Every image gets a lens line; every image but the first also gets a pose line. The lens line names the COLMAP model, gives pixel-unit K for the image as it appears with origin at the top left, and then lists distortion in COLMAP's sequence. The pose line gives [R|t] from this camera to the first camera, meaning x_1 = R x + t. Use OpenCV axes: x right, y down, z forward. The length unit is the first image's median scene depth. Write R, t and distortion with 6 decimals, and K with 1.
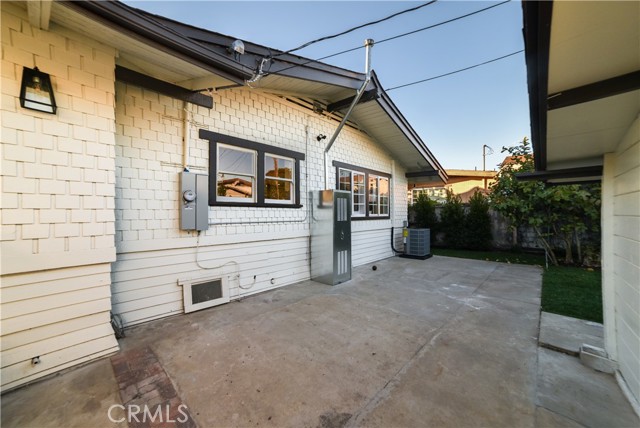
lens RADIAL K [[261.8, 0, 320.0], [0, 261.8, 214.0], [0, 0, 1]] dist [-0.000066, 0.000067]
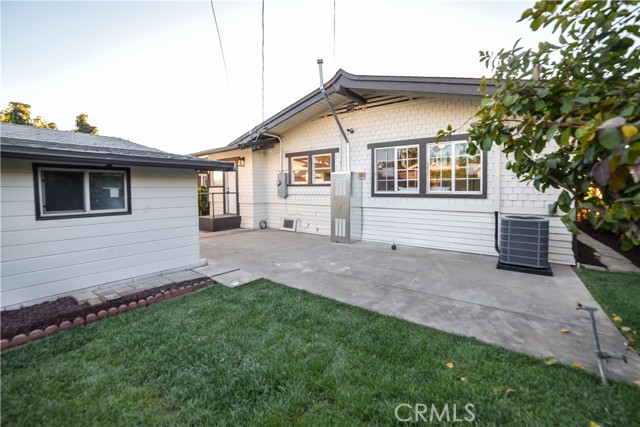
lens RADIAL K [[263.3, 0, 320.3], [0, 263.3, 200.9], [0, 0, 1]] dist [-0.033620, 0.000079]
pose [[0.086599, 0.046884, -0.995139, 1.252849], [0.000238, 0.998891, 0.047082, -0.008536], [0.996243, -0.004314, 0.086492, 0.722792]]
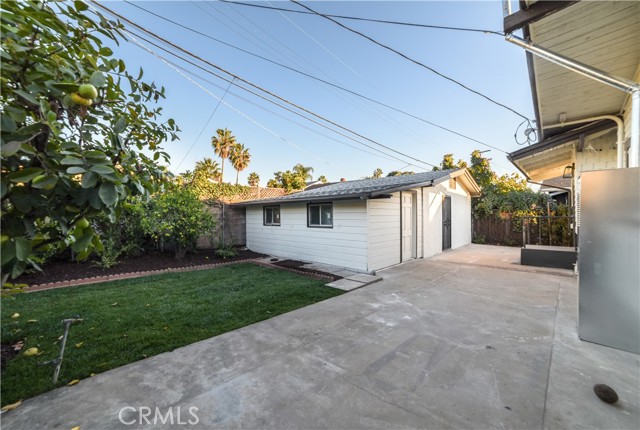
lens RADIAL K [[261.3, 0, 320.0], [0, 261.3, 215.0], [0, 0, 1]] dist [-0.044238, 0.000372]
pose [[-0.998313, 0.007803, 0.057535, 0.569335], [0.007405, 0.999947, -0.007124, 0.004660], [-0.057588, -0.006686, -0.998318, 1.446568]]
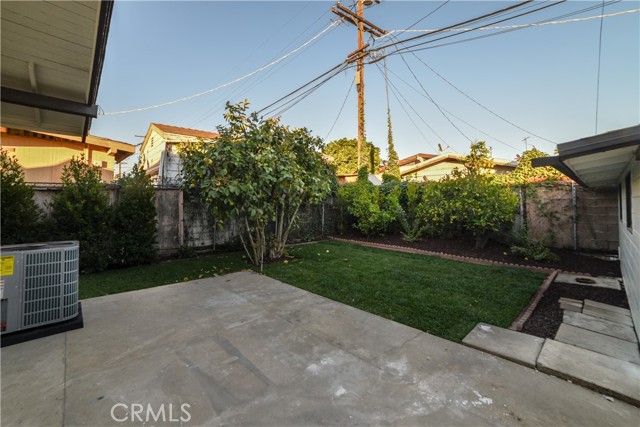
lens RADIAL K [[263.3, 0, 320.3], [0, 263.3, 200.9], [0, 0, 1]] dist [-0.033620, 0.000079]
pose [[0.077097, 0.009074, 0.996982, 0.070076], [0.000336, 0.999958, -0.009127, -0.001914], [-0.997024, 0.001039, 0.077091, 0.836927]]
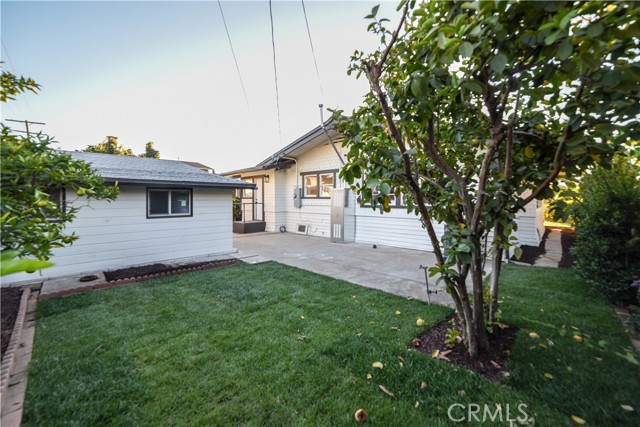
lens RADIAL K [[258.8, 0, 320.0], [0, 258.8, 213.5], [0, 0, 1]] dist [-0.061318, -0.000030]
pose [[-0.030041, 0.057125, -0.997915, 1.591806], [-0.008129, 0.998319, 0.057393, -0.021906], [0.999516, 0.009836, -0.029526, 0.858177]]
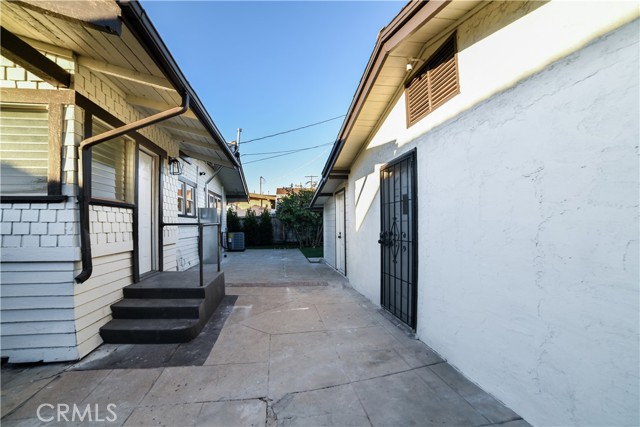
lens RADIAL K [[261.8, 0, 320.0], [0, 261.8, 213.5], [0, 0, 1]] dist [-0.000066, 0.000067]
pose [[0.654317, 0.027245, 0.755729, -0.645239], [0.008371, 0.999029, -0.043263, 0.021631], [-0.756174, 0.034634, 0.653453, -0.509074]]
